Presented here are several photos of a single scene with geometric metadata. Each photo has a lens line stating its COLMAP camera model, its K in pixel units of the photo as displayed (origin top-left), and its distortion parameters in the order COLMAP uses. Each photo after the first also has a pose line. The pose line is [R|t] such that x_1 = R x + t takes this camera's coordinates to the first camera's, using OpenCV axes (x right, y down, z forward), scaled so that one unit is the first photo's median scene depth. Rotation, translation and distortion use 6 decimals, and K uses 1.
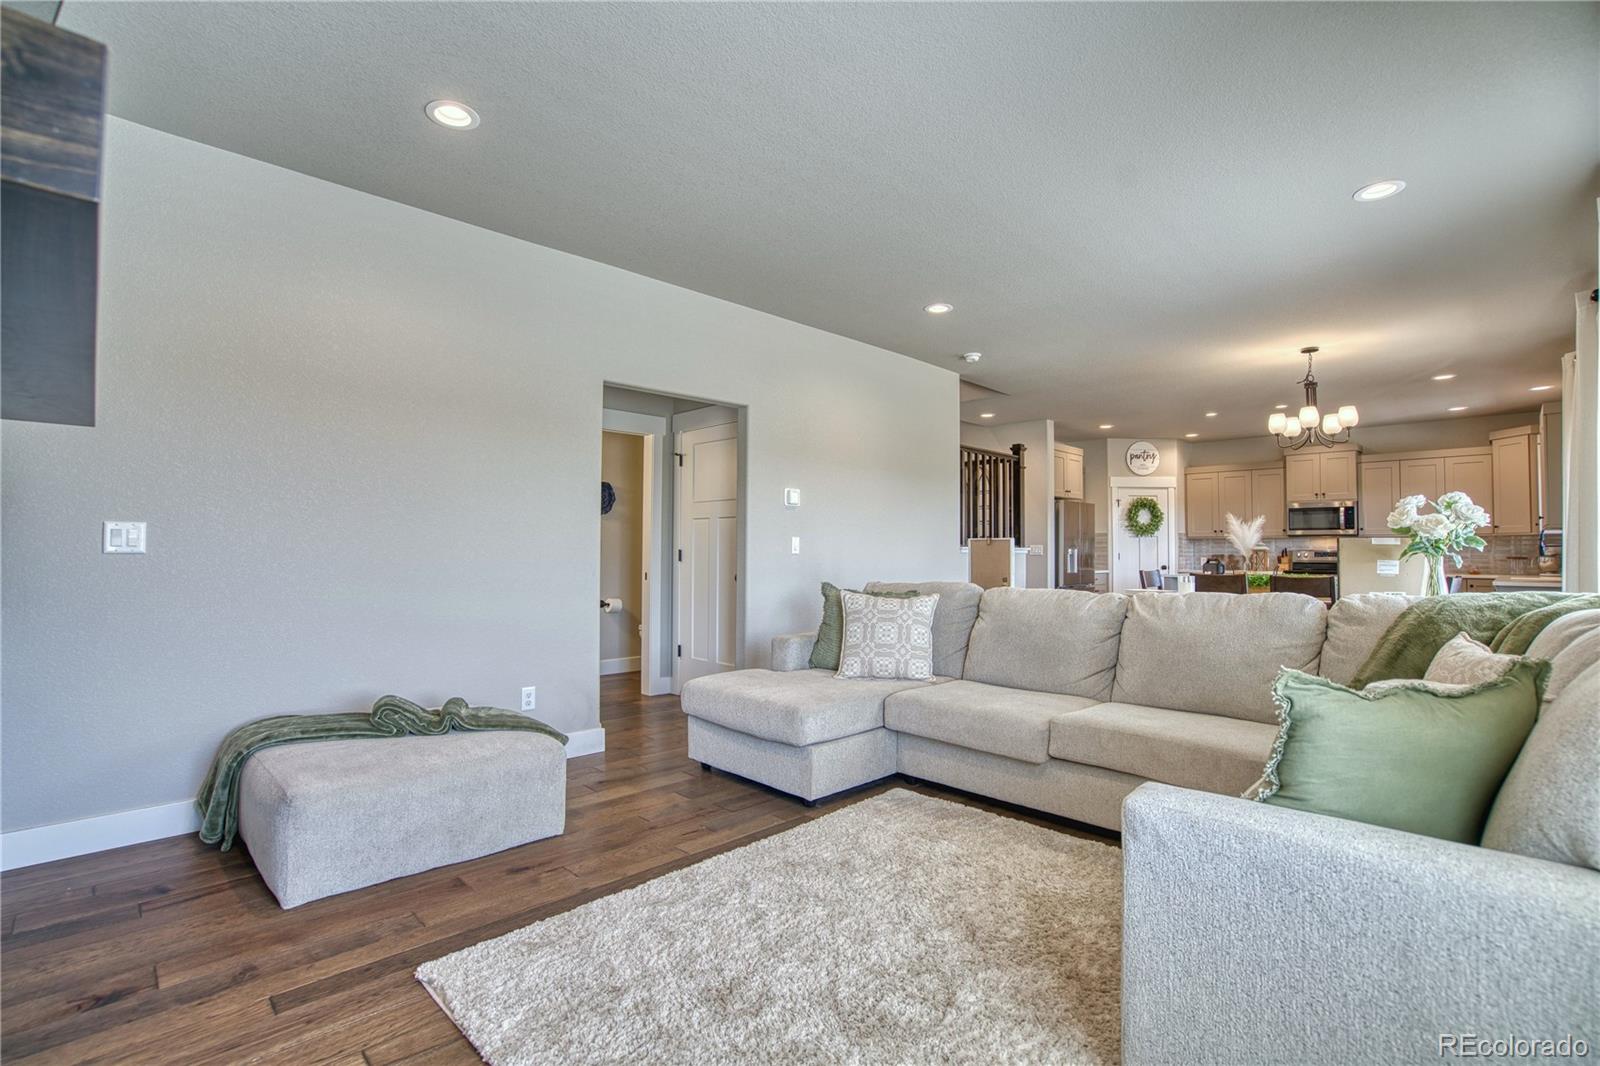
lens RADIAL K [[737.4, 0, 799.5], [0, 737.4, 540.5], [0, 0, 1]] dist [-0.046536, 0.014353]
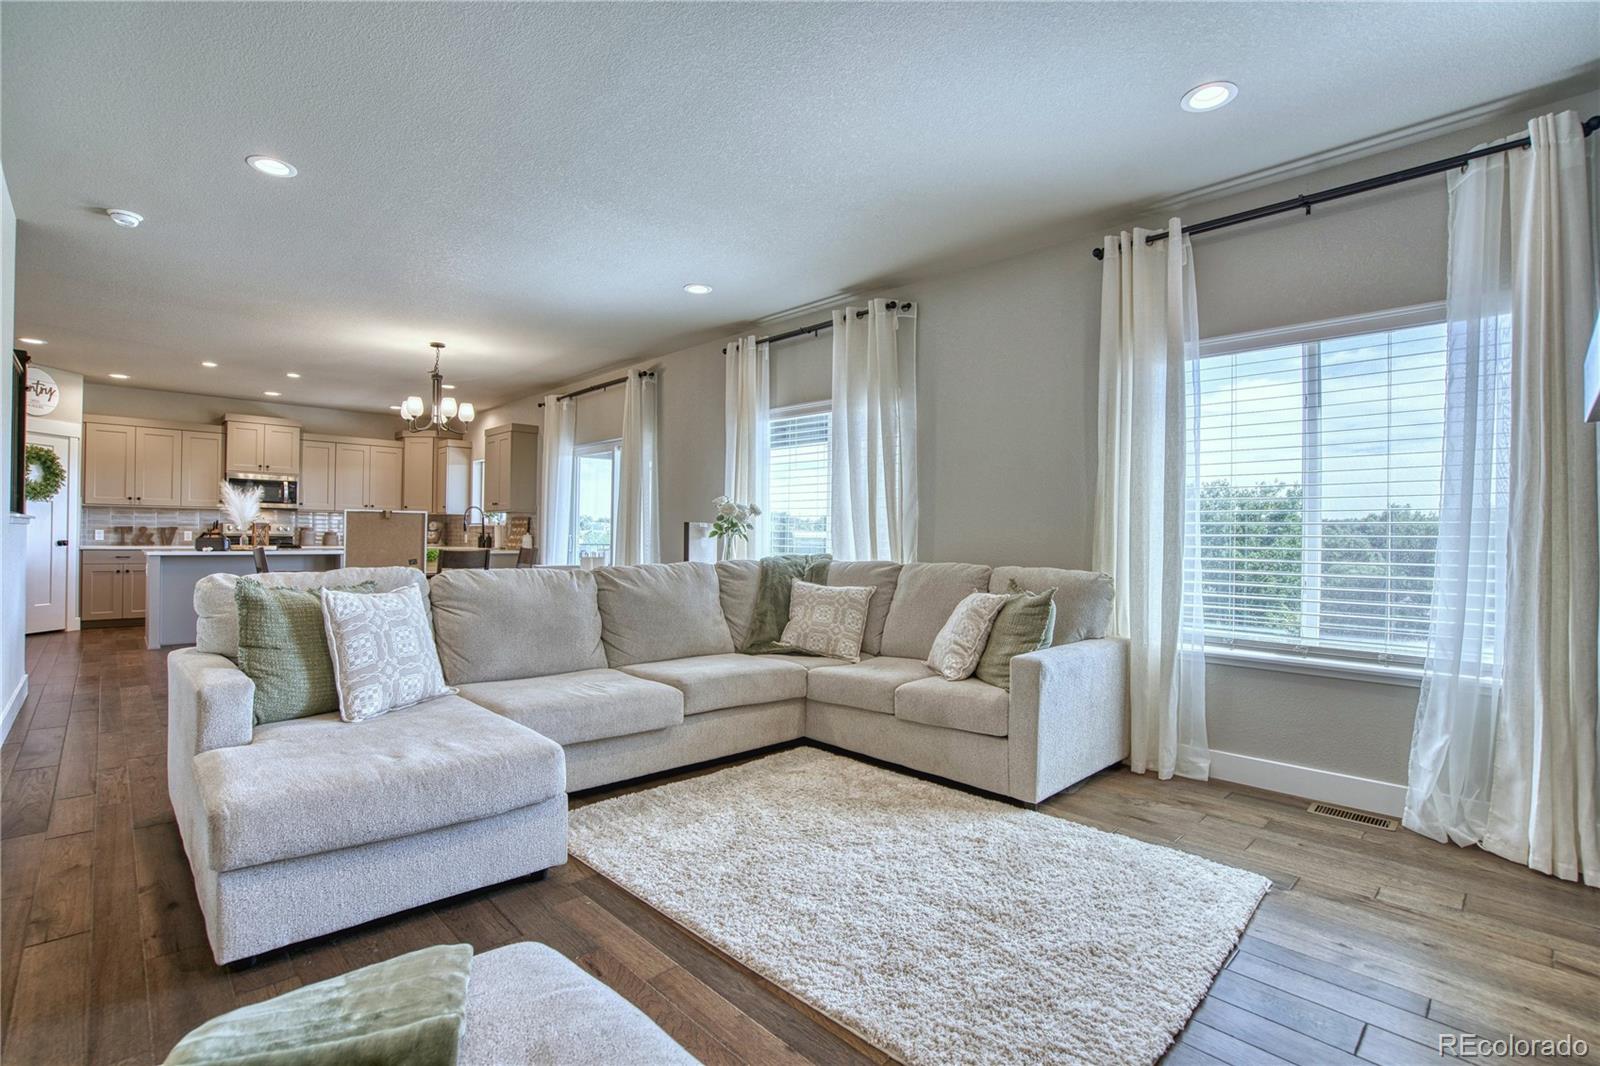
lens RADIAL K [[737.4, 0, 800.2], [0, 737.4, 533.0], [0, 0, 1]] dist [-0.046536, 0.014353]
pose [[0.012973, -0.000122, 0.999916, -0.239779], [-0.030207, 0.999544, 0.000514, 0.003717], [-0.999459, -0.030211, 0.012963, 0.253141]]
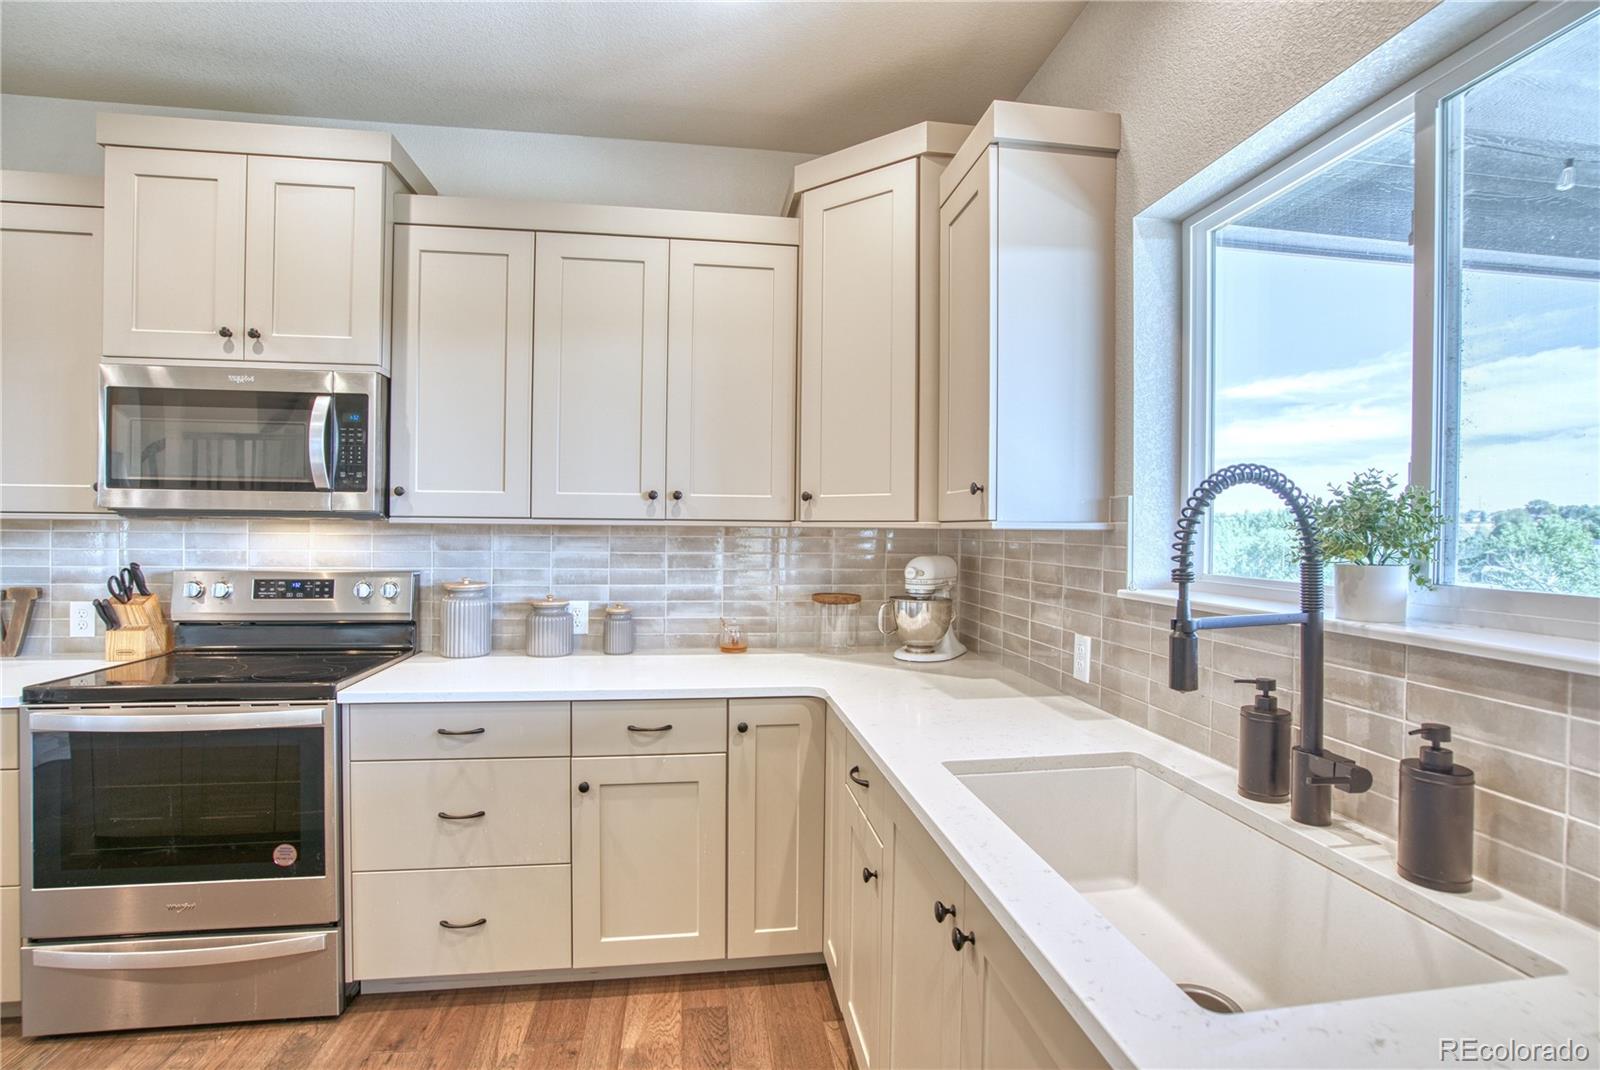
lens RADIAL K [[737.4, 0, 799.2], [0, 737.4, 535.2], [0, 0, 1]] dist [-0.046536, 0.014353]
pose [[0.595048, -0.007310, 0.803657, 0.628911], [-0.021757, 0.999446, 0.025201, -0.009787], [-0.803395, -0.032481, 0.594560, 0.705114]]
